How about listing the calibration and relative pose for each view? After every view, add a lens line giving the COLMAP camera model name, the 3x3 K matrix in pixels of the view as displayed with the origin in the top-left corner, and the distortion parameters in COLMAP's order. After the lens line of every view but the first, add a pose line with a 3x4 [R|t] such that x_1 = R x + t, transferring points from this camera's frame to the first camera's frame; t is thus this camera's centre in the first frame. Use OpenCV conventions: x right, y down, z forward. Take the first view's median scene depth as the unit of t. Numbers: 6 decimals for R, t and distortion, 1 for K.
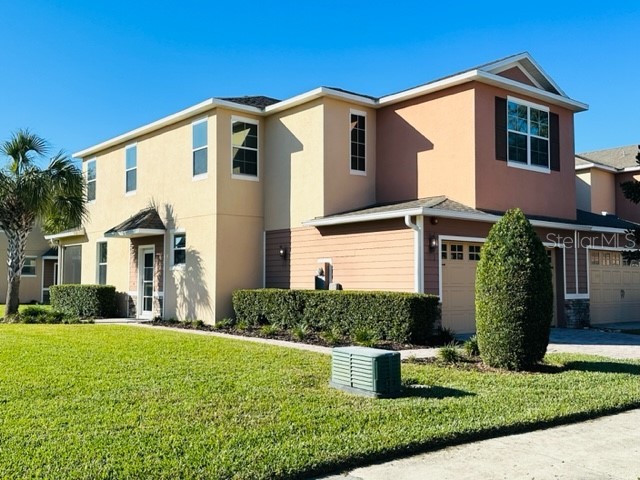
lens RADIAL K [[654.4, 0, 321.3], [0, 654.4, 243.6], [0, 0, 1]] dist [0.173621, -0.366615]
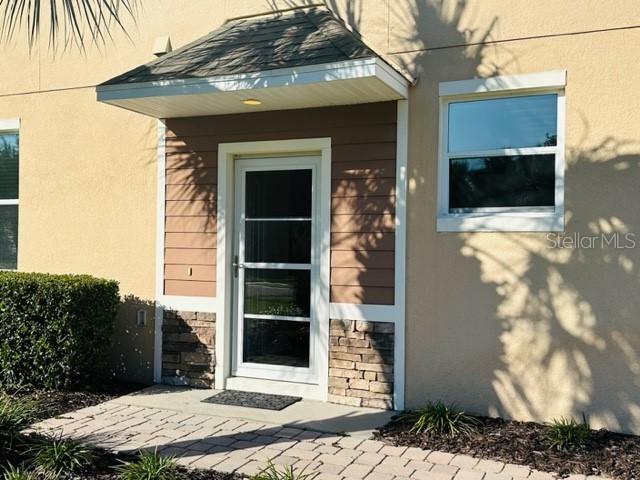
lens RADIAL K [[654.4, 0, 321.3], [0, 654.4, 243.6], [0, 0, 1]] dist [0.173621, -0.366615]
pose [[0.894400, 0.011158, 0.447129, -0.414555], [-0.036272, 0.998205, 0.047647, 0.036312], [-0.445795, -0.058834, 0.893200, 0.807309]]
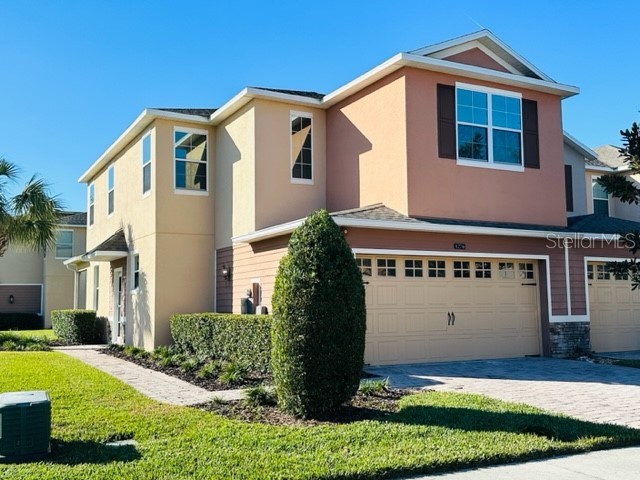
lens RADIAL K [[654.4, 0, 321.3], [0, 654.4, 243.6], [0, 0, 1]] dist [0.173621, -0.366615]
pose [[0.980608, -0.029055, -0.193816, 0.234487], [0.022710, 0.999133, -0.034880, 0.007741], [0.194661, 0.029802, 0.980418, 0.125068]]
